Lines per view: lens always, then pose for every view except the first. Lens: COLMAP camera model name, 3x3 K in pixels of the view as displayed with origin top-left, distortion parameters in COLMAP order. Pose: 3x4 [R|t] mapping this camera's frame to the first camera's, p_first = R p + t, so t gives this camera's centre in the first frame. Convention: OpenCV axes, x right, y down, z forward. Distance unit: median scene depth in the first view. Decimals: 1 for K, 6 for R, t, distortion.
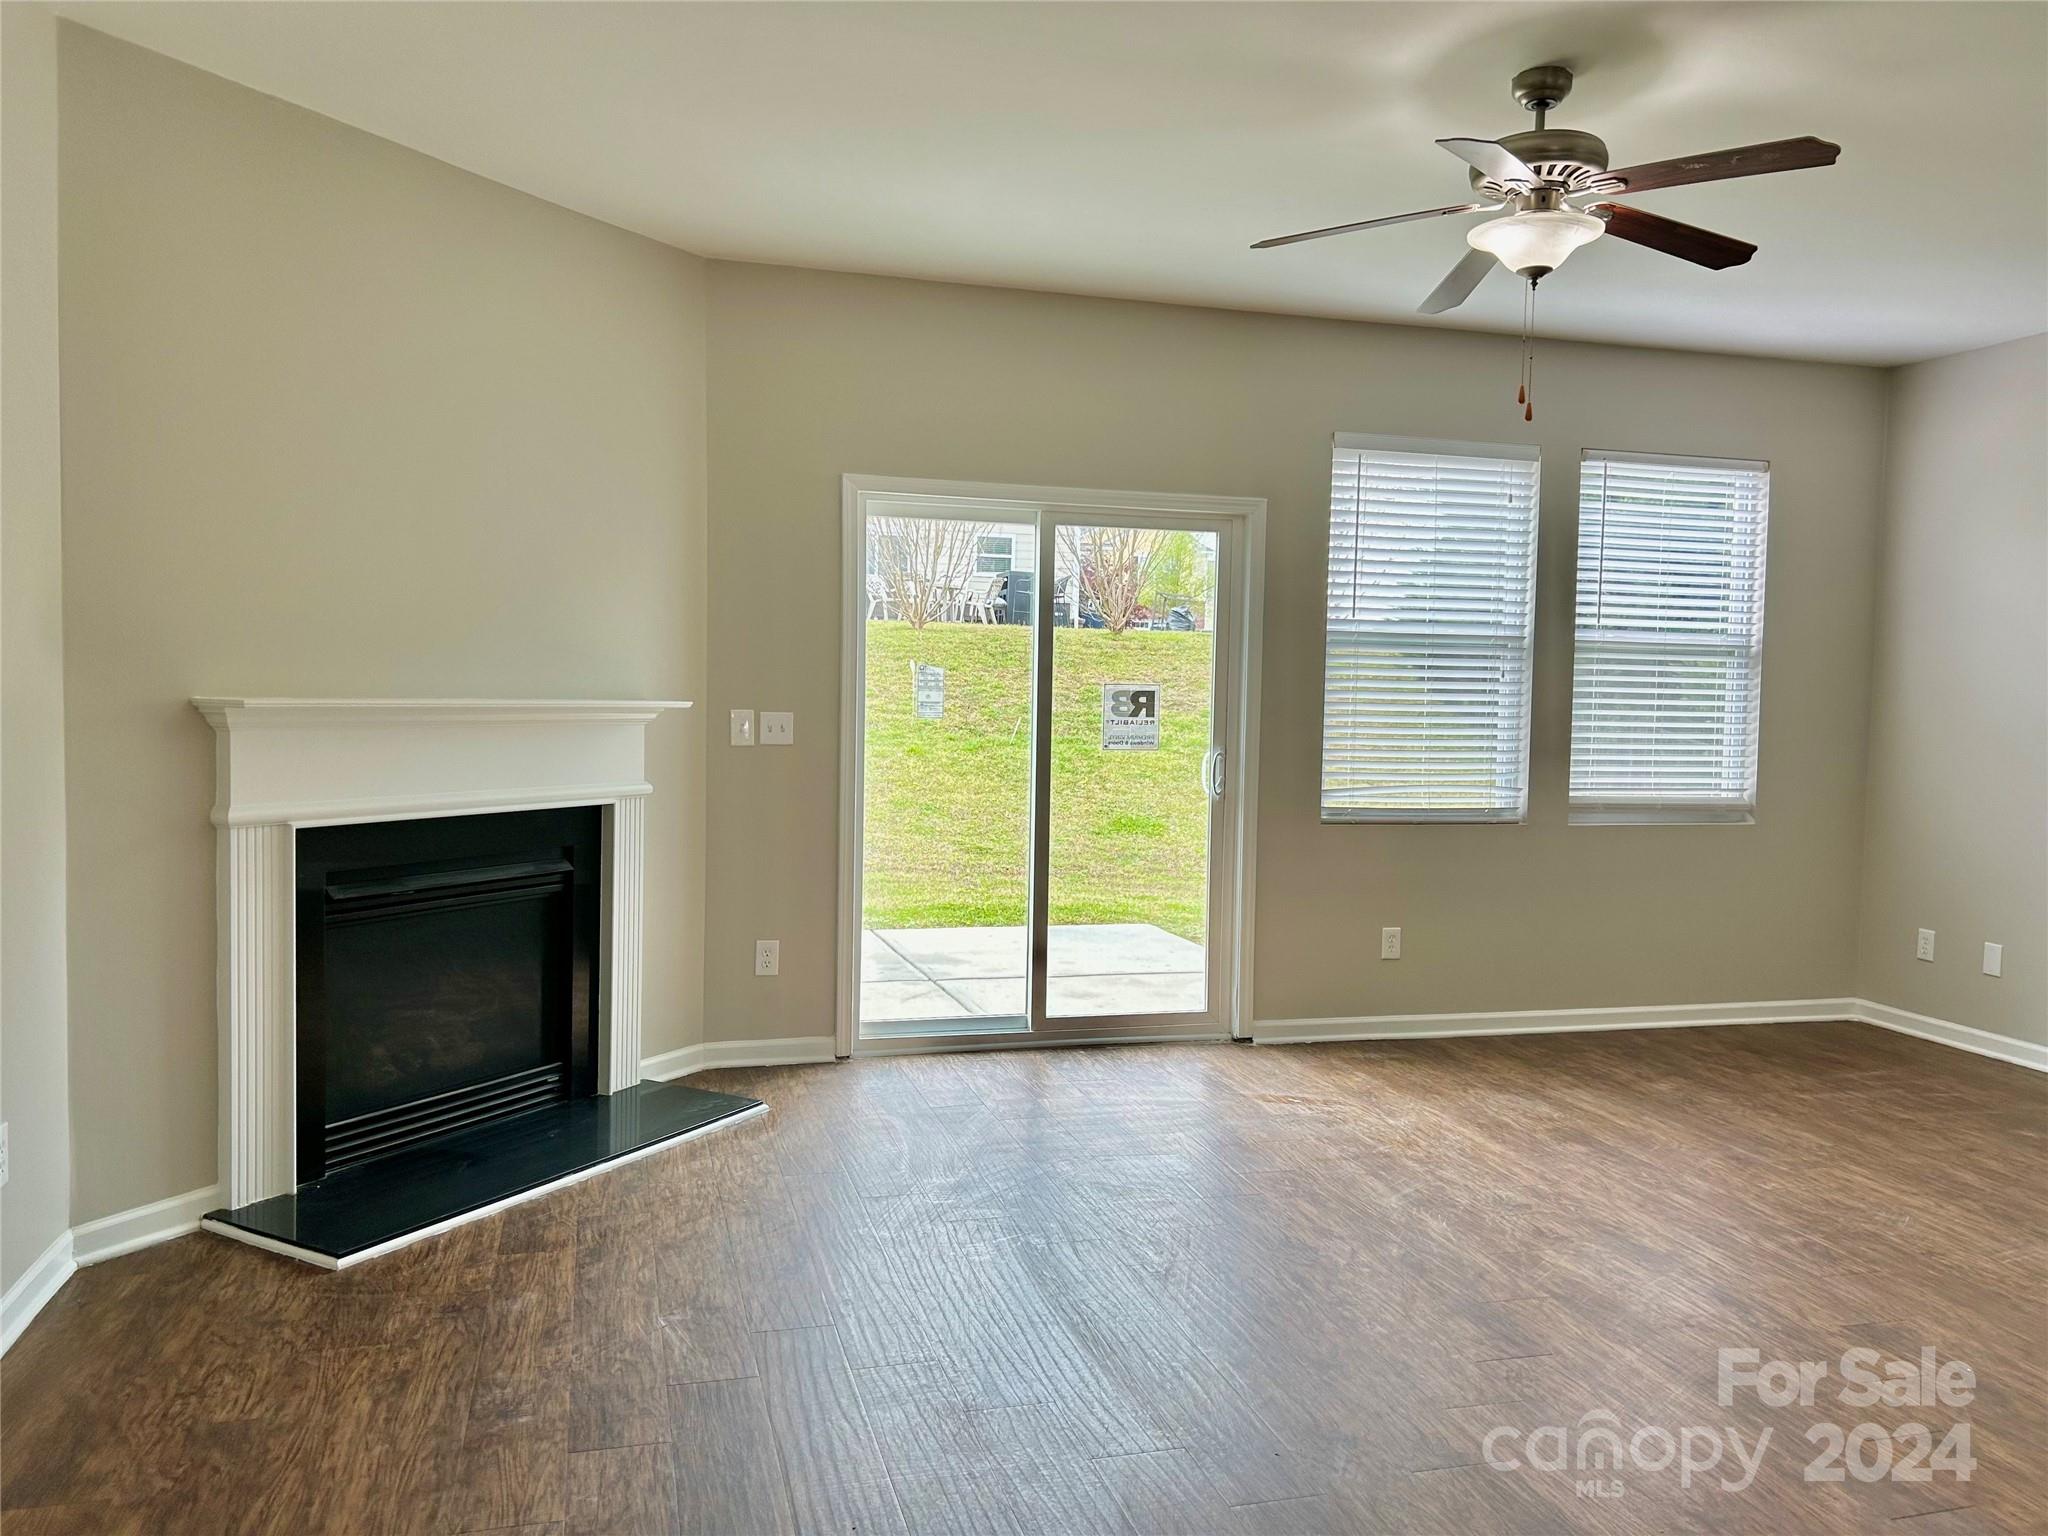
lens RADIAL K [[1540.1, 0, 1034.4], [0, 1540.1, 784.7], [0, 0, 1]] dist [0.048722, -0.045869]
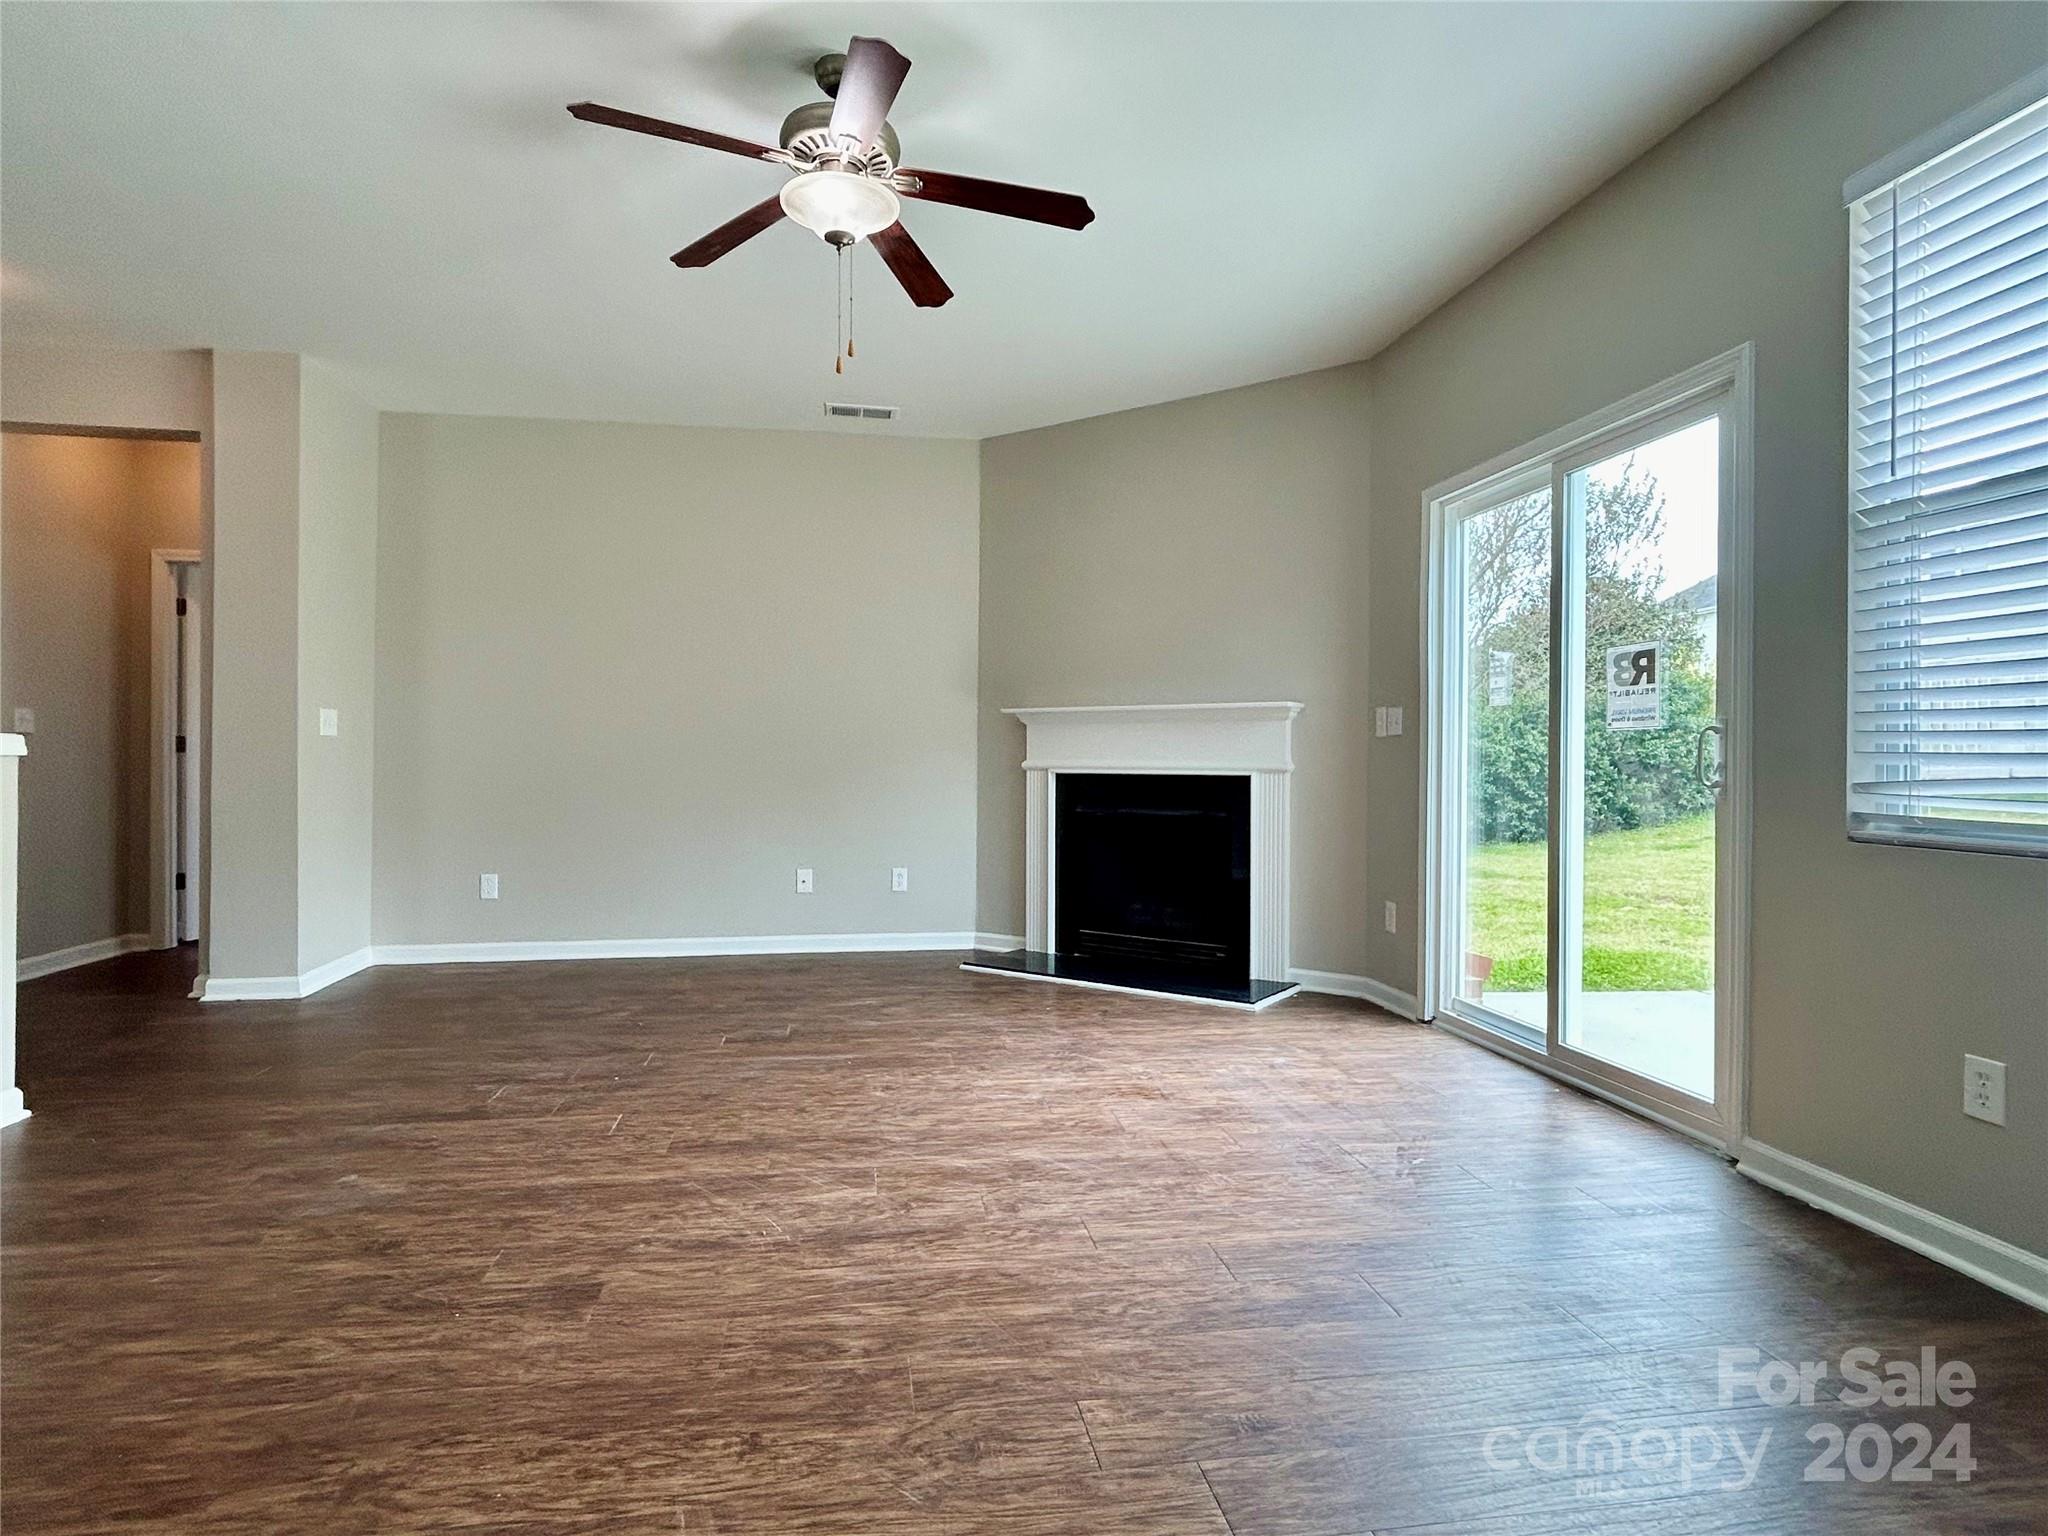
lens RADIAL K [[1072.1, 0, 967.6], [0, 1072.1, 766.7], [0, 0, 1]] dist [-0.002620, 0.003228]
pose [[-0.120371, -0.015502, -0.992608, 0.821398], [-0.074678, 0.997186, -0.006518, 0.033113], [0.989916, 0.073341, -0.121190, 0.936892]]
